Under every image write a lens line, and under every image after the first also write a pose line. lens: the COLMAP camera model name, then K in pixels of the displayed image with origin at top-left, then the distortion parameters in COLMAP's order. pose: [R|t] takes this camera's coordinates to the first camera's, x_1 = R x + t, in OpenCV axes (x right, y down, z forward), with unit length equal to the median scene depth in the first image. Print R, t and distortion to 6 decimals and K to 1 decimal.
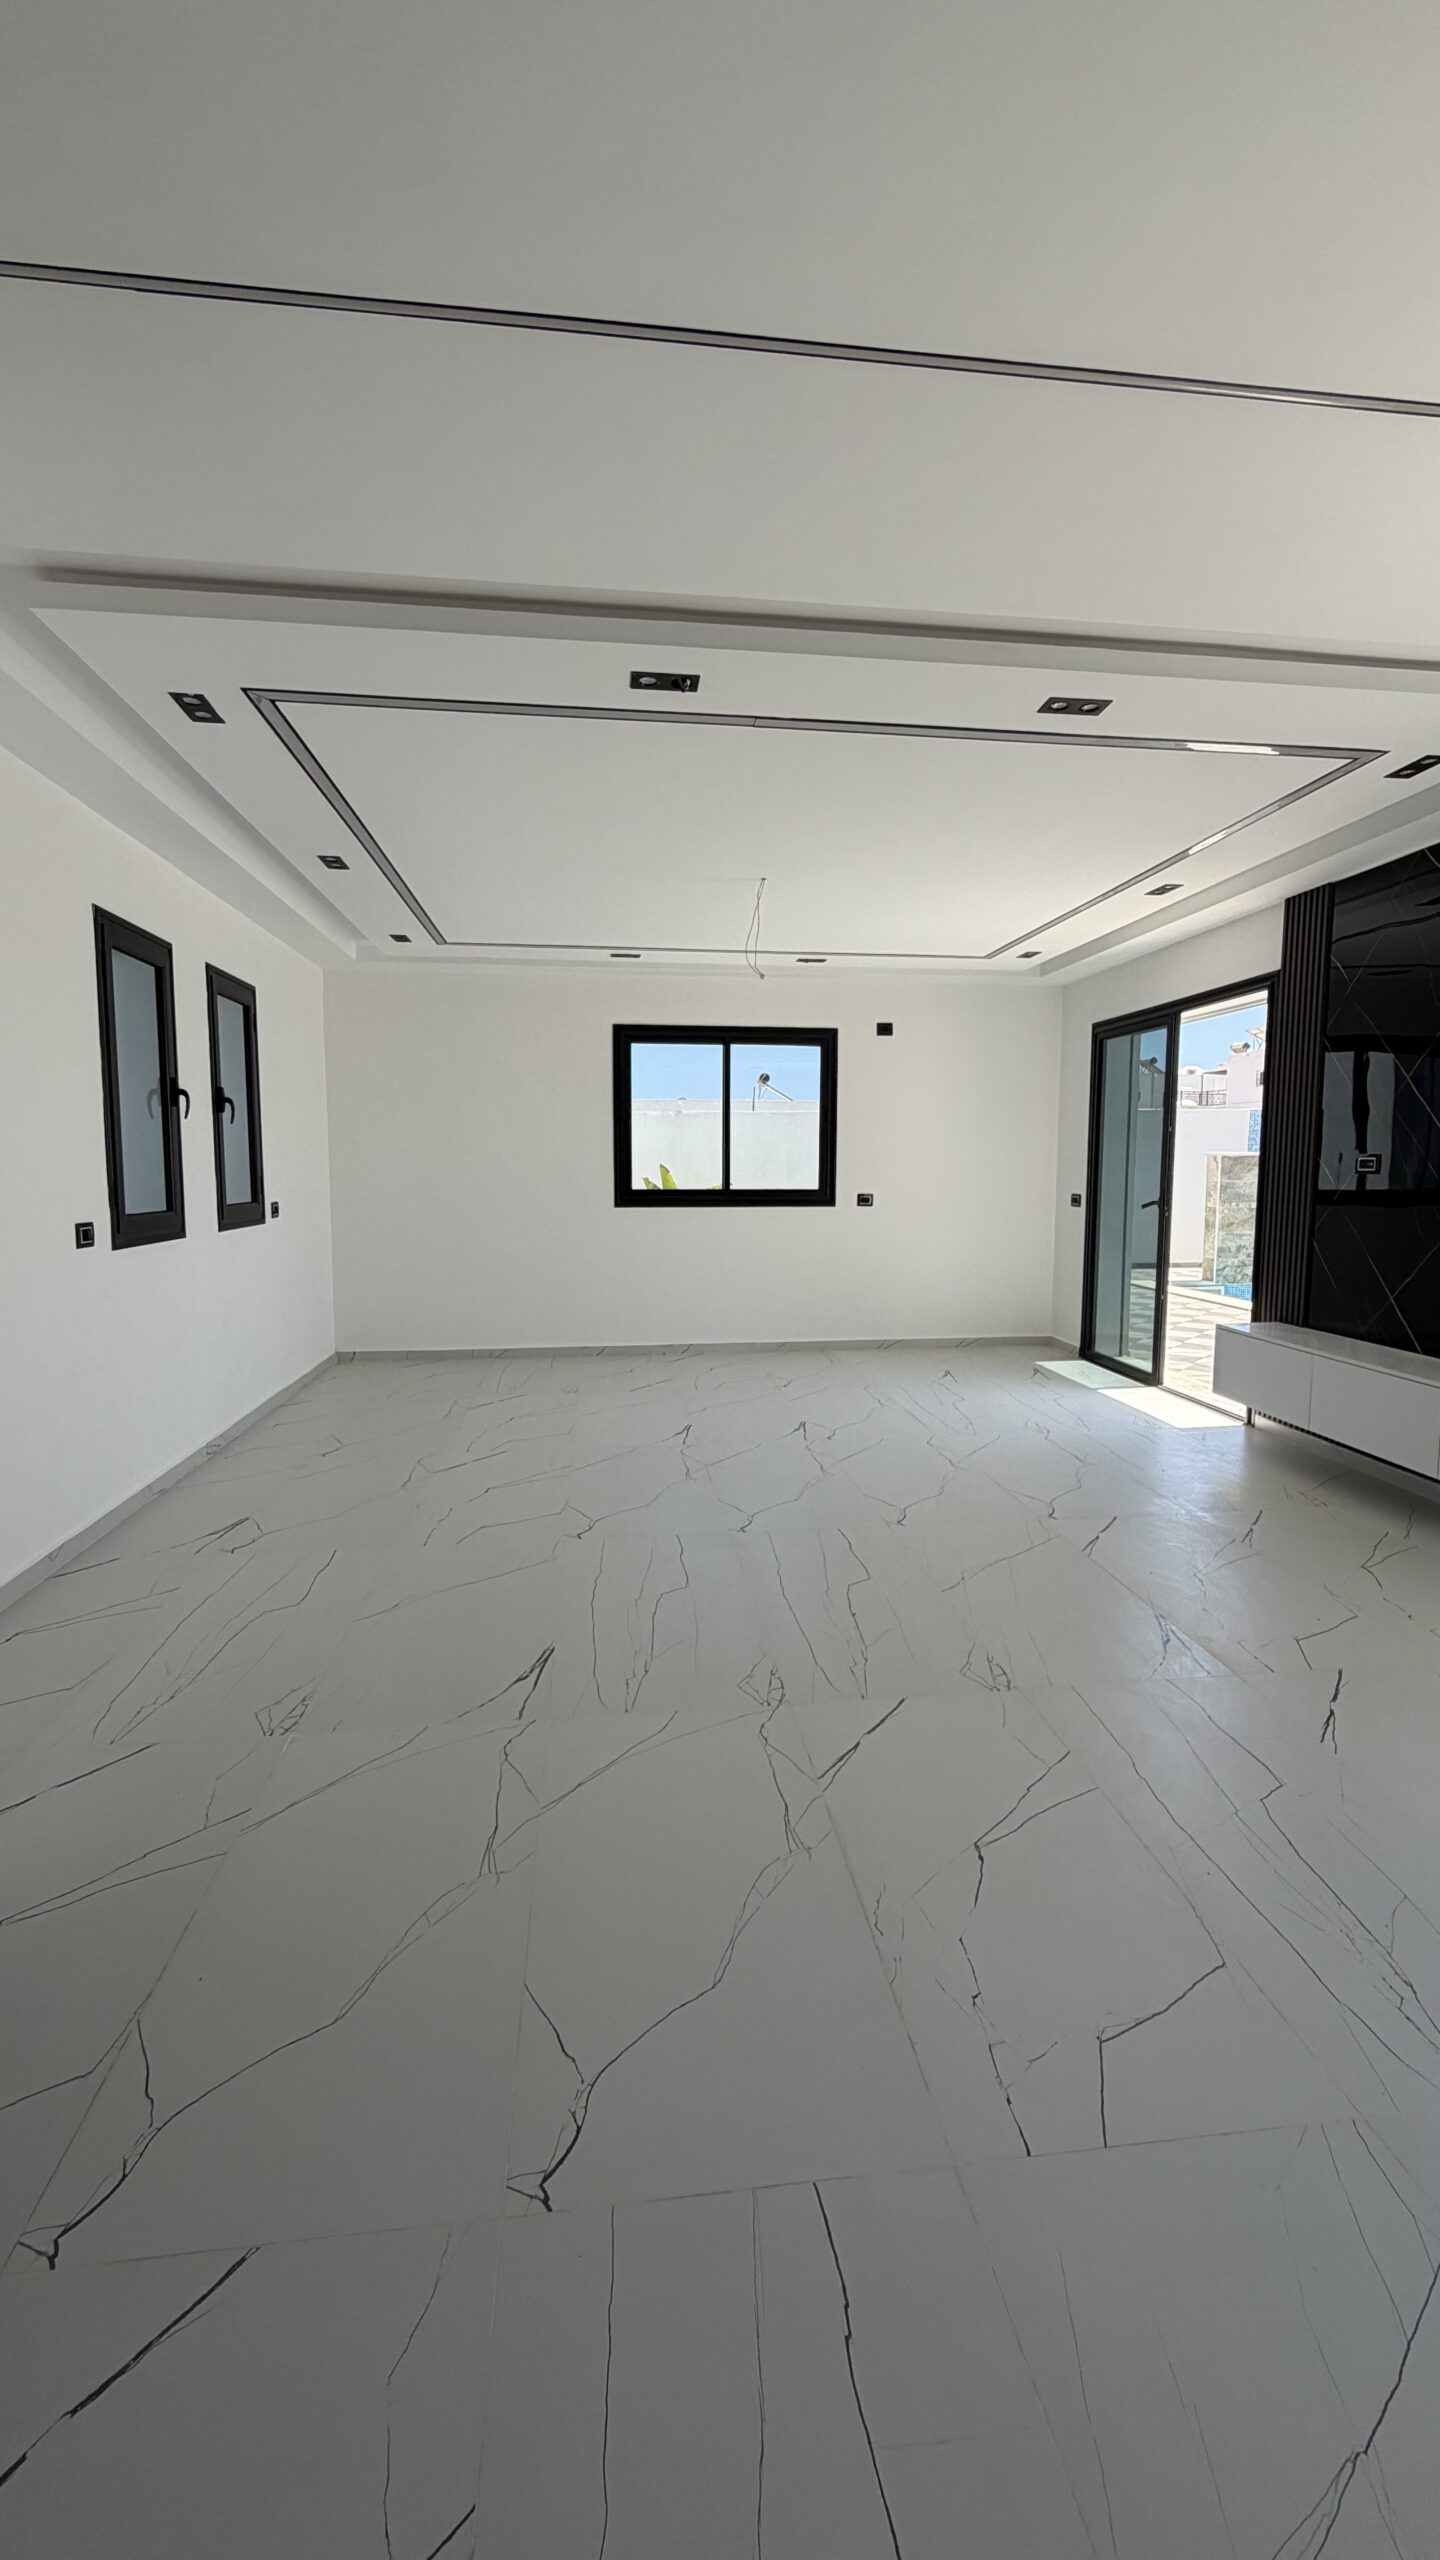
lens RADIAL K [[1023.1, 0, 723.9], [0, 1023.1, 1271.6], [0, 0, 1]] dist [-0.000892, 0.000018]
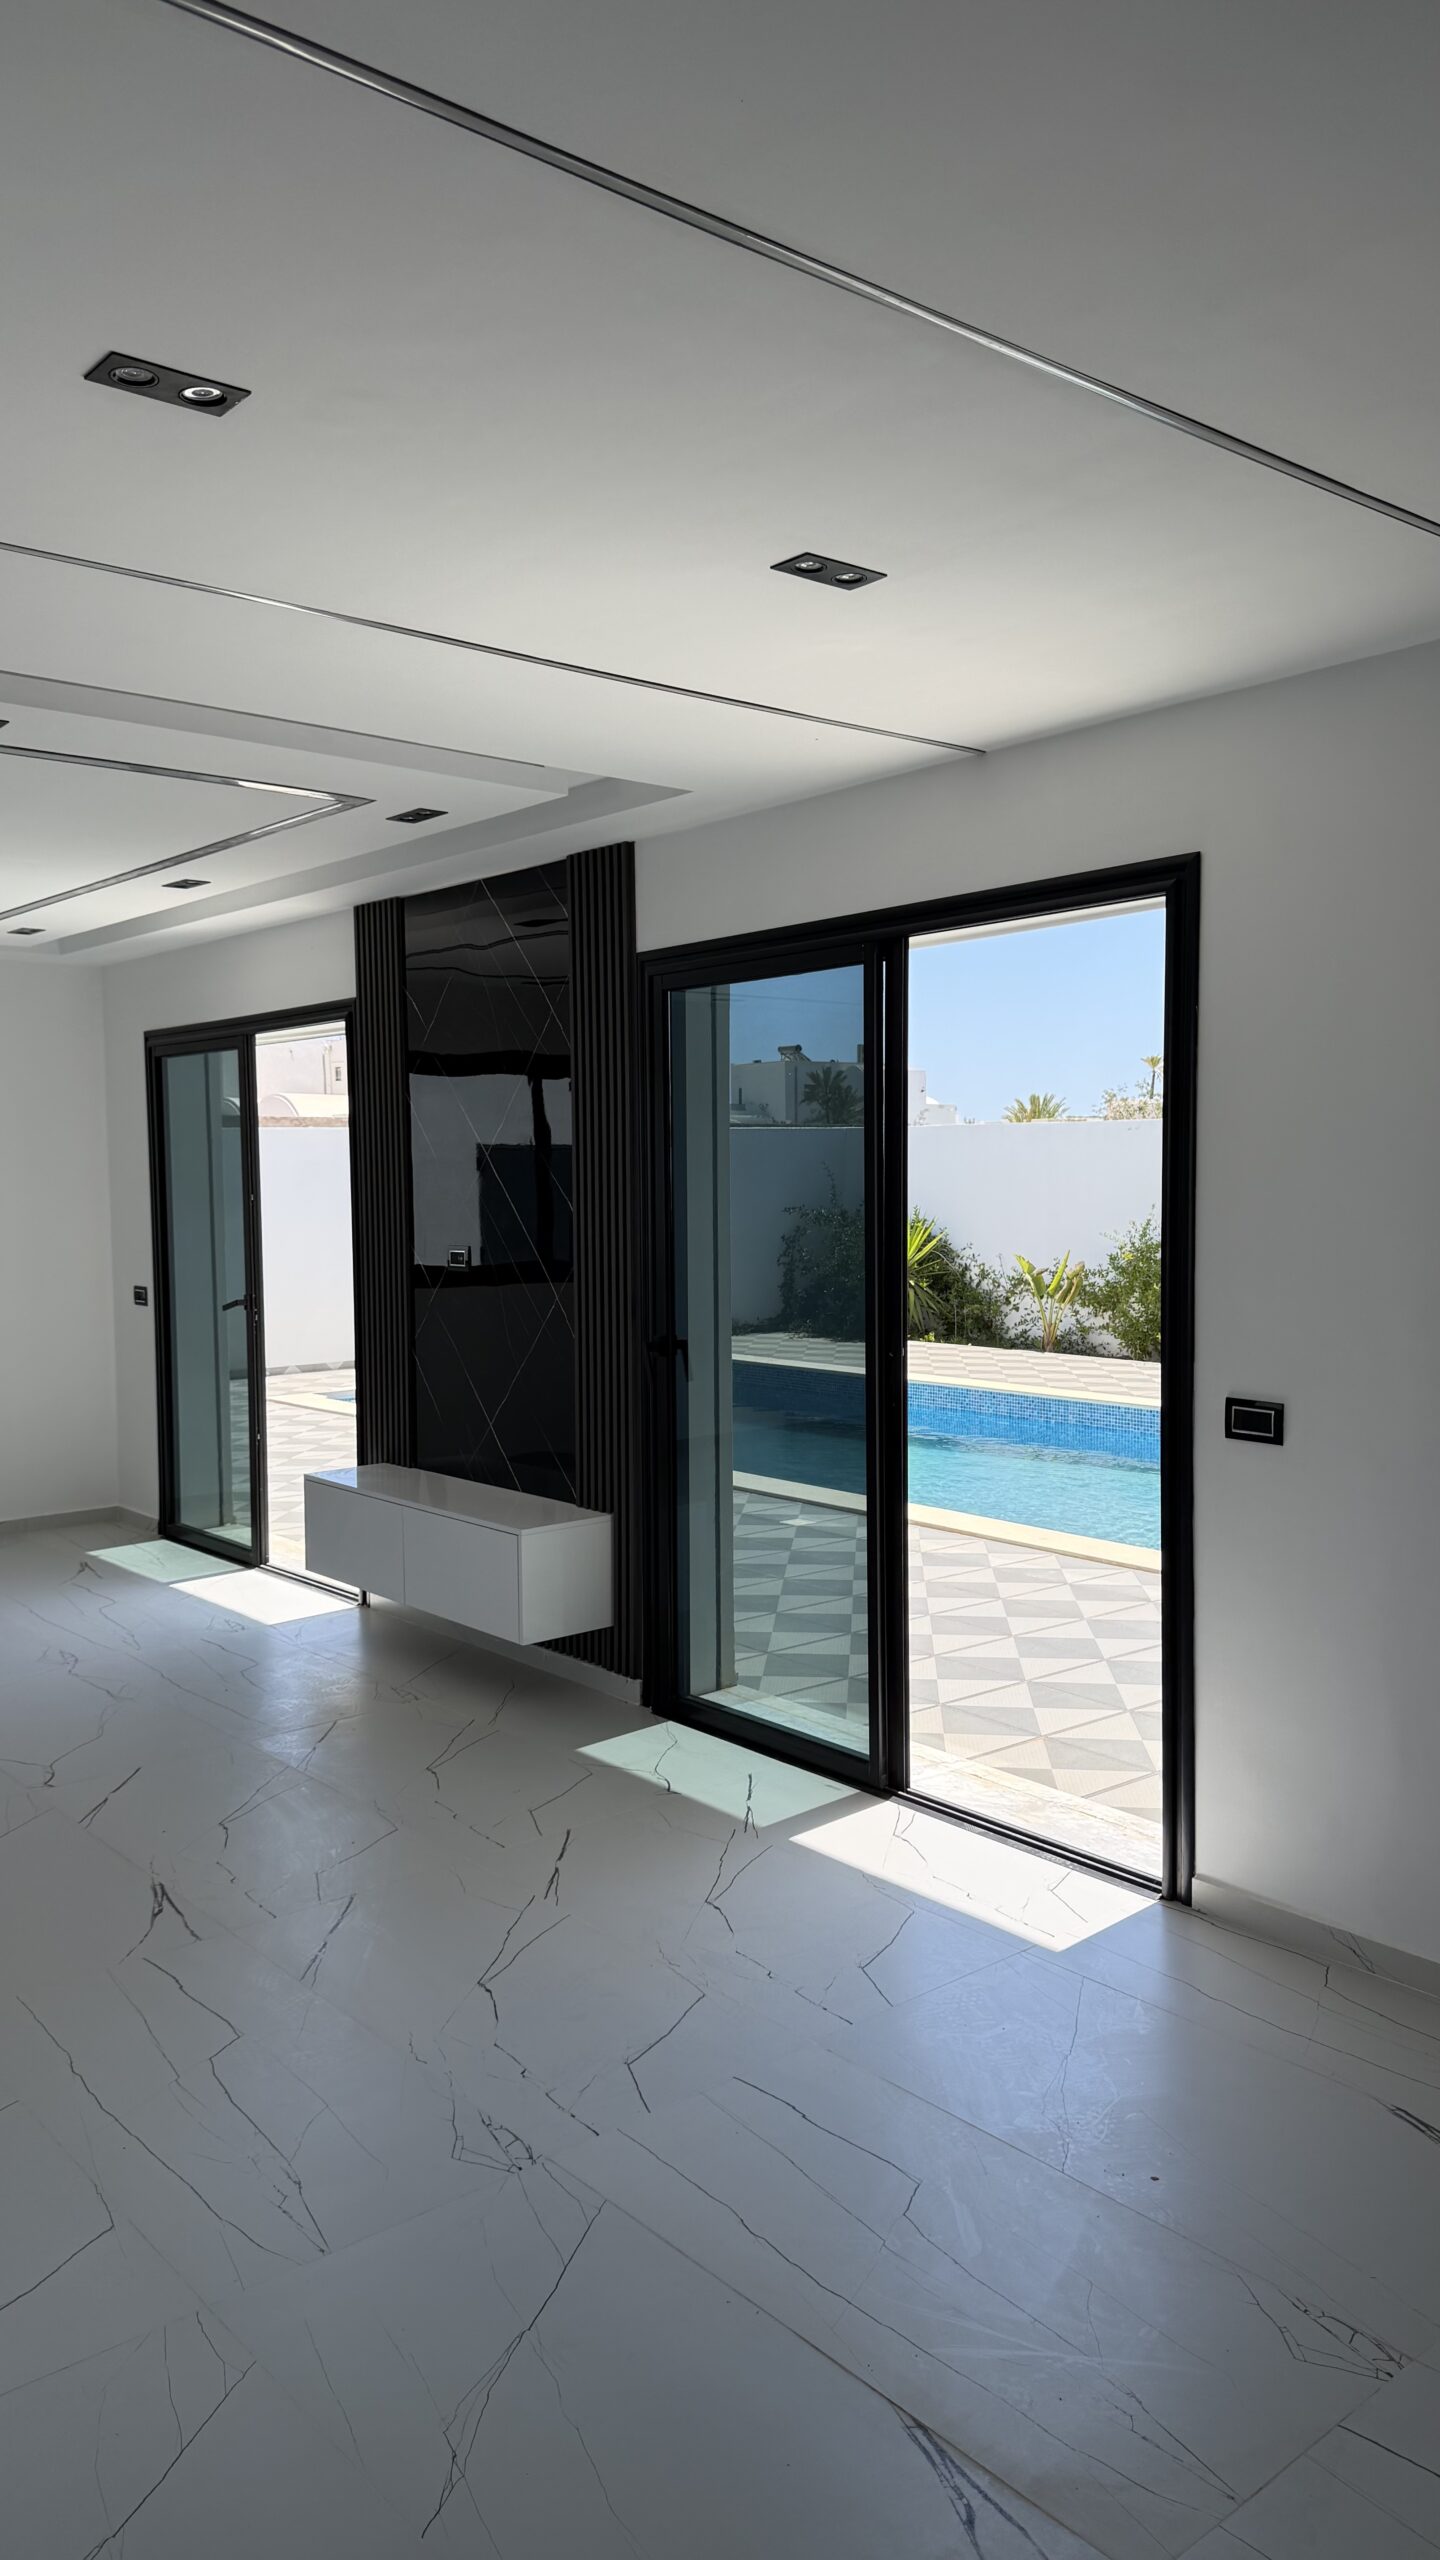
lens RADIAL K [[1785.9, 0, 700.2], [0, 1785.9, 1285.6], [0, 0, 1]] dist [0.115691, -0.180379]
pose [[0.840231, -0.043757, 0.540460, 0.028427], [0.069535, 0.997204, -0.027367, -0.026727], [-0.537752, 0.060575, 0.840924, -0.225363]]
